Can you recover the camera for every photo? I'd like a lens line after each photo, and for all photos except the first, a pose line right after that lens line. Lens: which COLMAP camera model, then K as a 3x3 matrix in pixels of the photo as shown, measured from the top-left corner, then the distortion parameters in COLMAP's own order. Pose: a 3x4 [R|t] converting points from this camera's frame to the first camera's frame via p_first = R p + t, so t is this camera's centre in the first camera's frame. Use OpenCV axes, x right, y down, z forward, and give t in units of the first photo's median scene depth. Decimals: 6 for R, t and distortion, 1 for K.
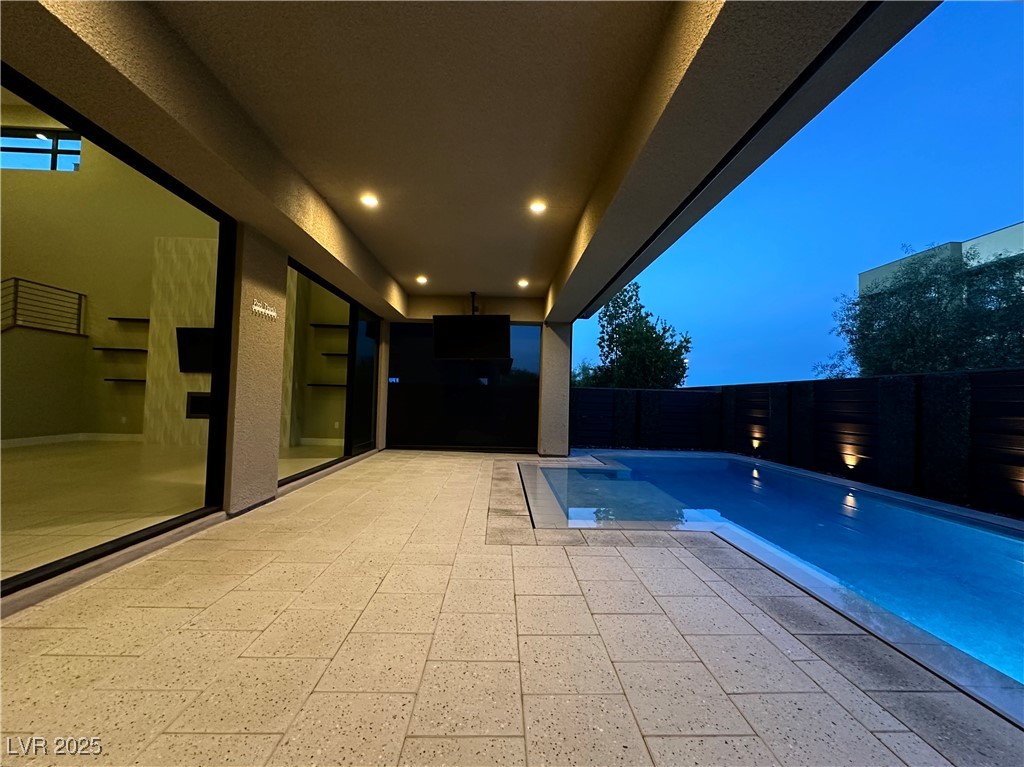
lens RADIAL K [[414.7, 0, 512.0], [0, 414.7, 383.5], [0, 0, 1]] dist [0.000055, 0.000155]
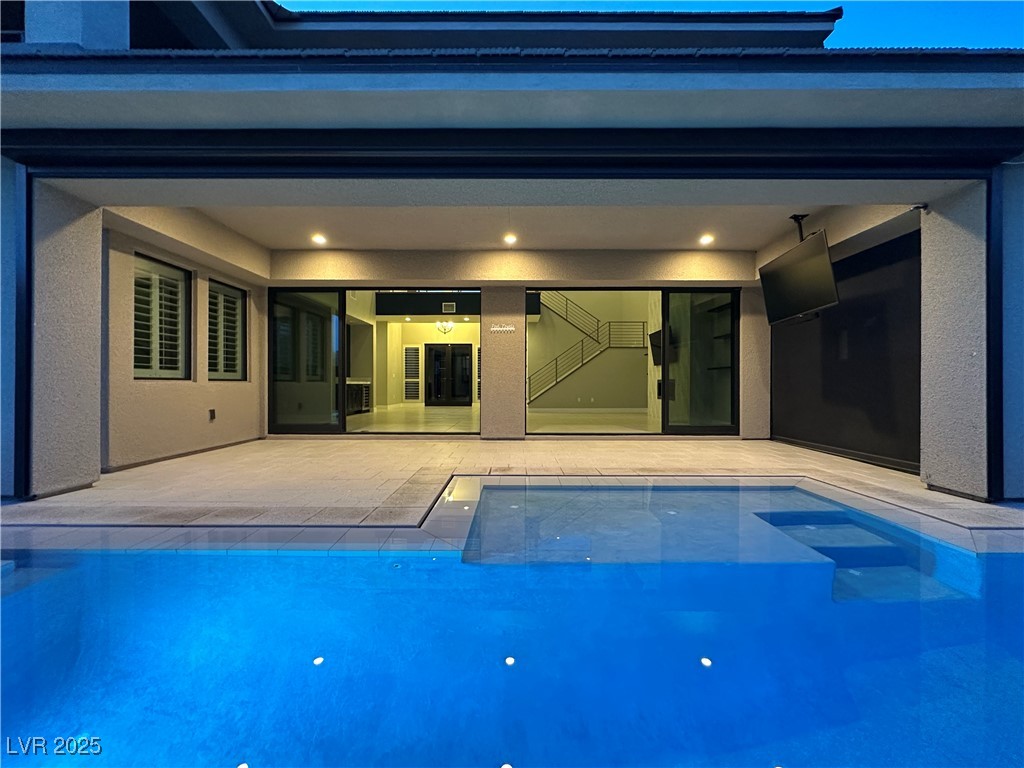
lens RADIAL K [[409.4, 0, 512.0], [0, 409.4, 384.0], [0, 0, 1]] dist [-0.000081, 0.000248]
pose [[-0.018614, -0.027727, -0.999442, 0.714875], [0.034912, 0.998988, -0.028365, 0.068287], [0.999217, -0.035421, -0.017627, 0.685105]]
